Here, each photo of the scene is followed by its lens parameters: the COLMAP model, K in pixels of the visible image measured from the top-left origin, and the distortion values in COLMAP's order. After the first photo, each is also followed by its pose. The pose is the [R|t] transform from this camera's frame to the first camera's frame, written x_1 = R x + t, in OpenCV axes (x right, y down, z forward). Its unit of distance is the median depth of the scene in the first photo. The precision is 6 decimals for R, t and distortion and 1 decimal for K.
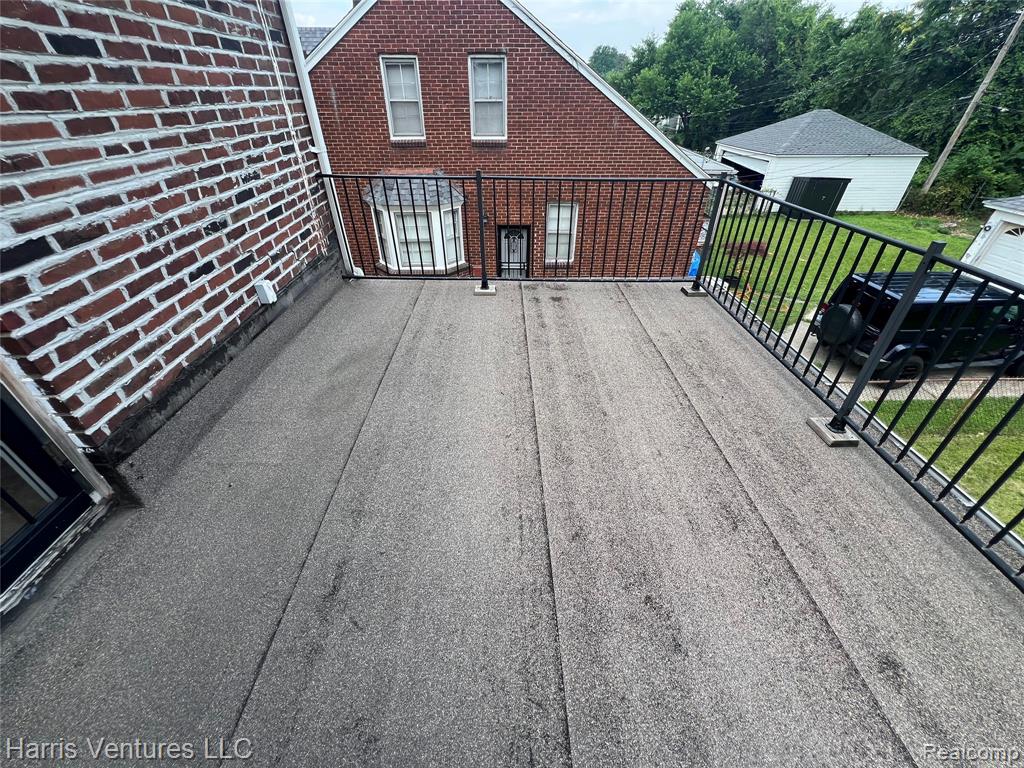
lens RADIAL K [[410.2, 0, 510.8], [0, 410.2, 380.9], [0, 0, 1]] dist [-0.001512, 0.001021]
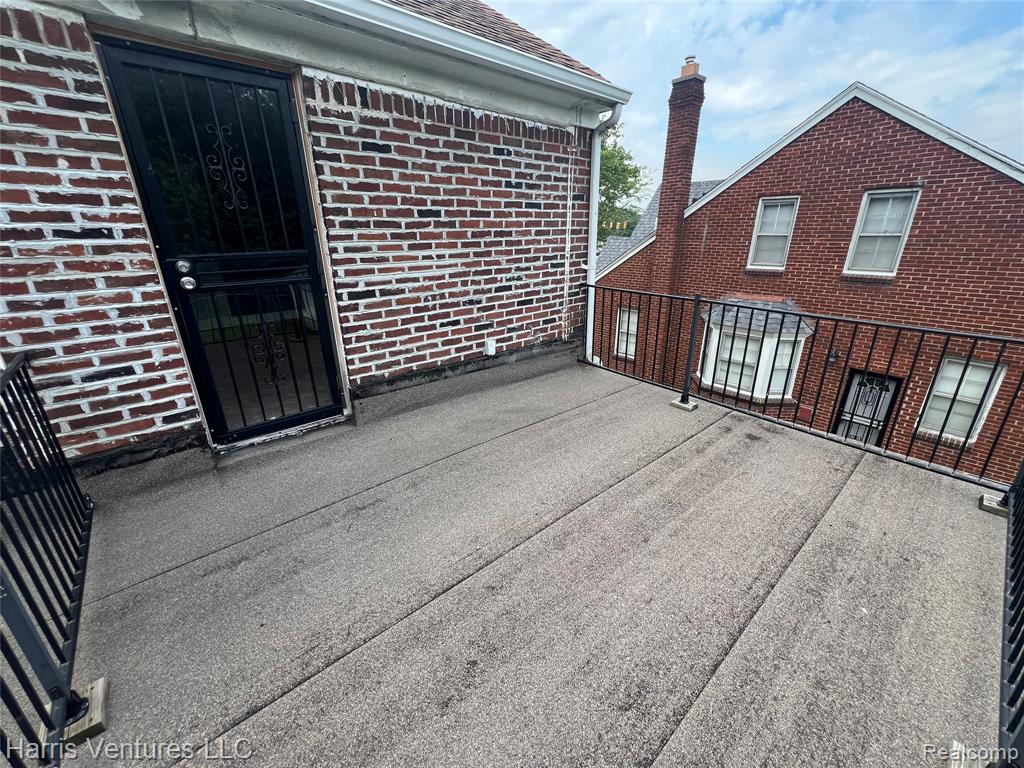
lens RADIAL K [[410.2, 0, 511.8], [0, 410.2, 381.5], [0, 0, 1]] dist [-0.001512, 0.001021]
pose [[0.640195, 0.260587, -0.722666, 0.600961], [-0.434084, 0.898843, -0.060432, -0.051742], [0.633815, 0.352386, 0.688551, 0.065393]]
